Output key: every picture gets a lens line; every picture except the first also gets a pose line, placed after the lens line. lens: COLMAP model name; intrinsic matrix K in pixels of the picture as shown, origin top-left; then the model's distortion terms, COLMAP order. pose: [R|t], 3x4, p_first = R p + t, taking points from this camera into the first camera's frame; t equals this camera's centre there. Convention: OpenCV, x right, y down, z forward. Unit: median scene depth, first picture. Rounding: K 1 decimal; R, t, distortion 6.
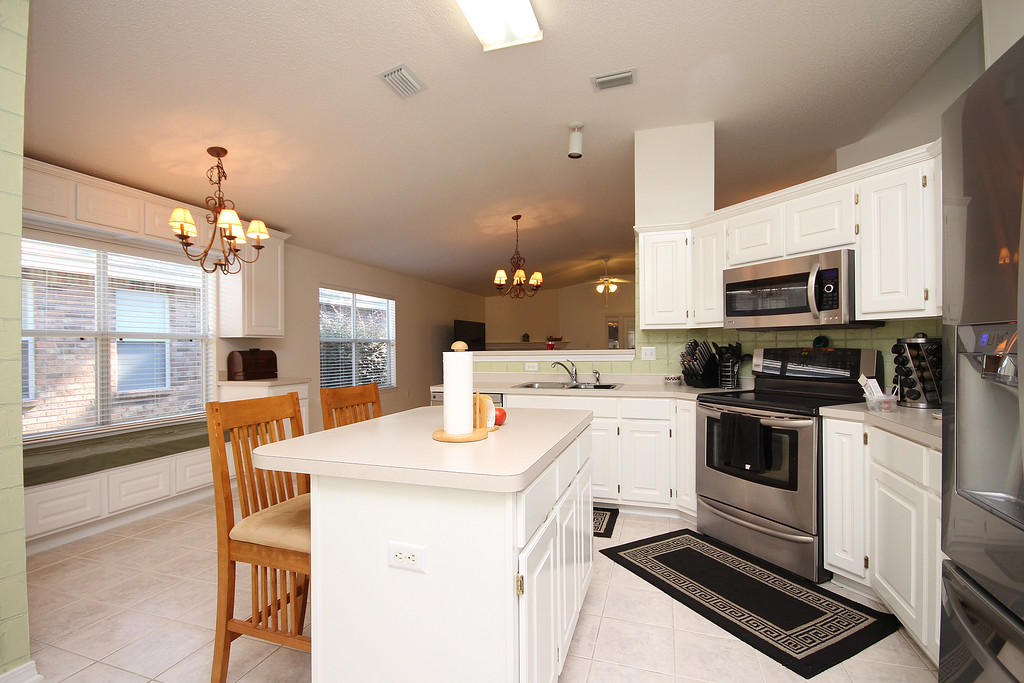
lens RADIAL K [[472.4, 0, 508.6], [0, 472.4, 343.3], [0, 0, 1]] dist [0.000302, -0.004841]
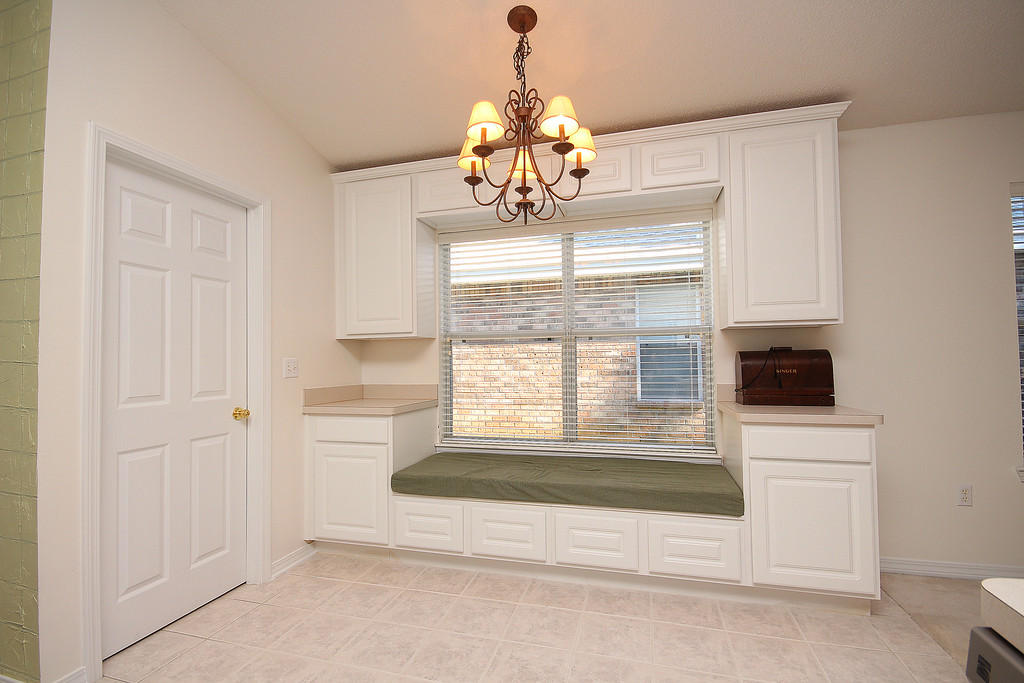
lens RADIAL K [[472.4, 0, 511.7], [0, 472.4, 350.5], [0, 0, 1]] dist [0.000302, -0.004841]
pose [[0.052795, -0.008719, -0.998567, -0.032021], [0.020021, 0.999770, -0.007671, 0.018938], [0.998405, -0.019587, 0.052957, 0.943182]]
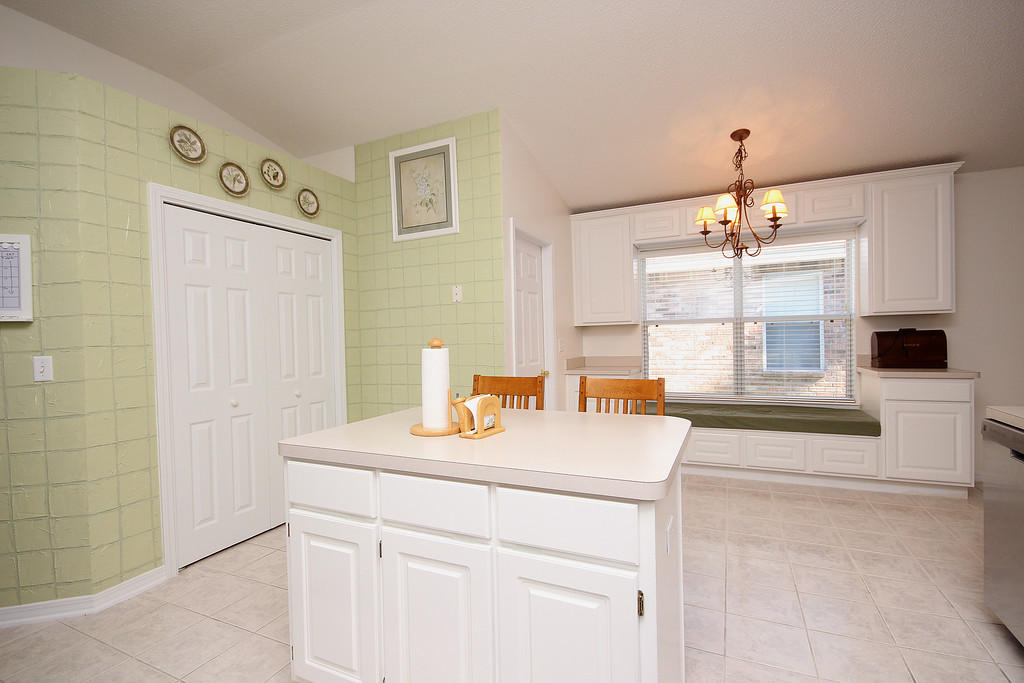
lens RADIAL K [[472.4, 0, 509.9], [0, 472.4, 349.3], [0, 0, 1]] dist [0.000302, -0.004841]
pose [[-0.107292, 0.038386, -0.993486, 0.428082], [0.032993, 0.998842, 0.035030, -0.004221], [0.993680, -0.029019, -0.108434, 0.611746]]
